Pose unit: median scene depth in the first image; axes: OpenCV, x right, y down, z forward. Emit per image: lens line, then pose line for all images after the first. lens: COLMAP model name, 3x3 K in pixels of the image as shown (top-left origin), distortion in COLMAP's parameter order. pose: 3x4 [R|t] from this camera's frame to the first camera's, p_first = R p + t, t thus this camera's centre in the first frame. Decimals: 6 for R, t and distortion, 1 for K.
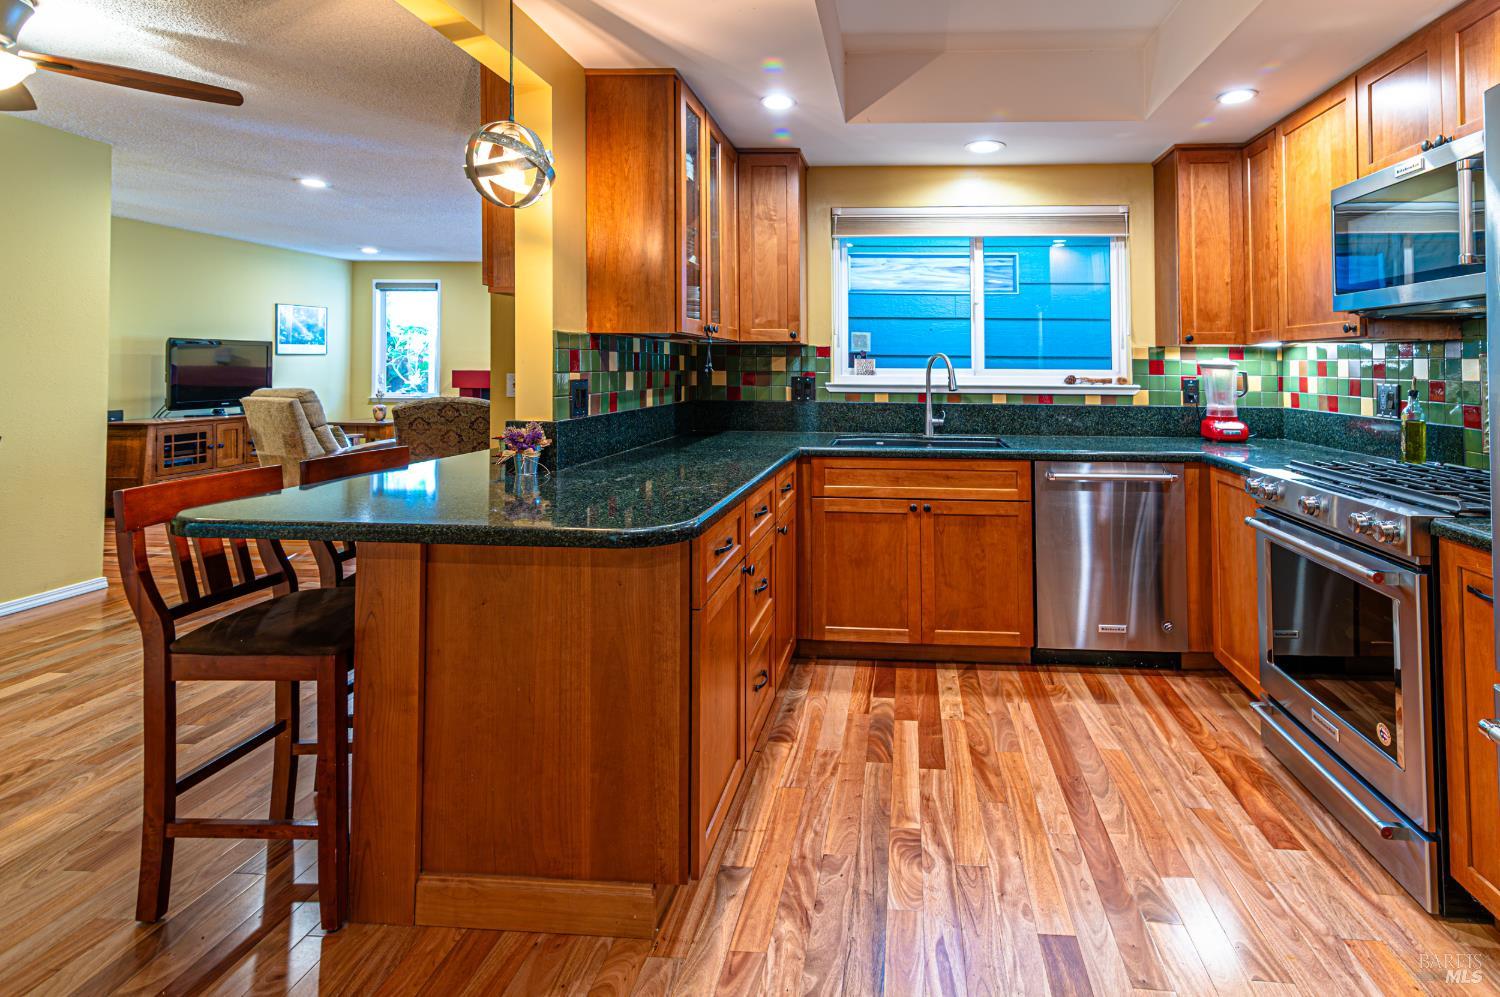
lens RADIAL K [[707.5, 0, 840.1], [0, 707.5, 364.6], [0, 0, 1]] dist [0.004107, -0.000152]
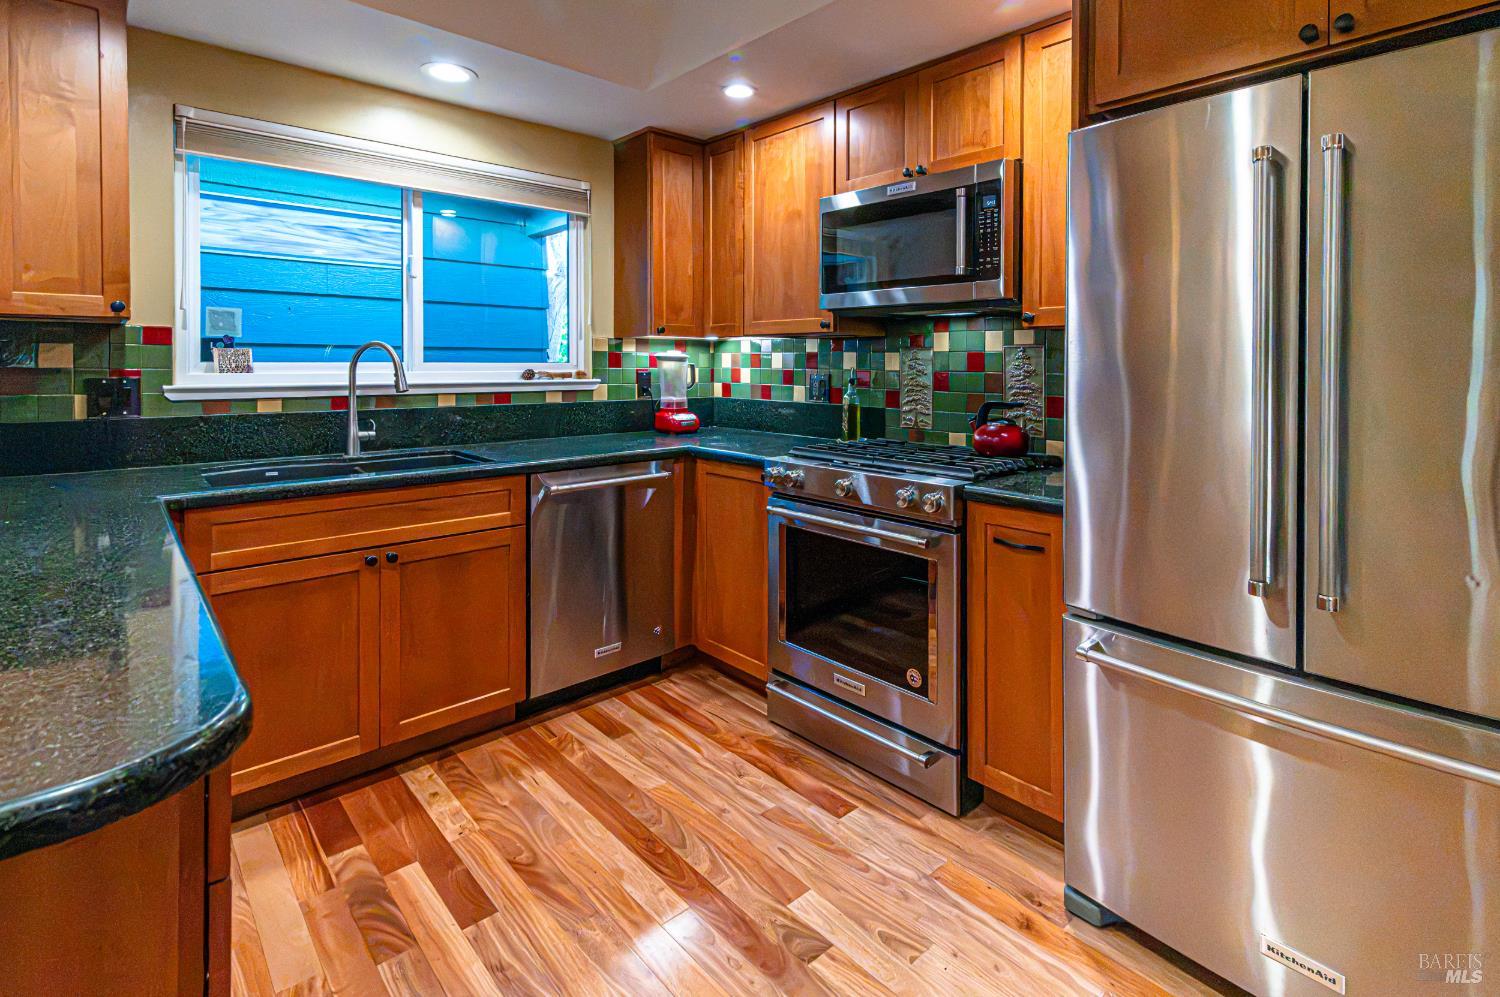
lens RADIAL K [[740.7, 0, 755.6], [0, 740.7, 368.0], [0, 0, 1]] dist [0.008794, -0.000347]
pose [[0.688670, -0.010660, 0.724997, -0.162998], [-0.000721, 0.999881, 0.015387, -0.000684], [-0.725075, -0.011120, 0.688580, 0.211503]]
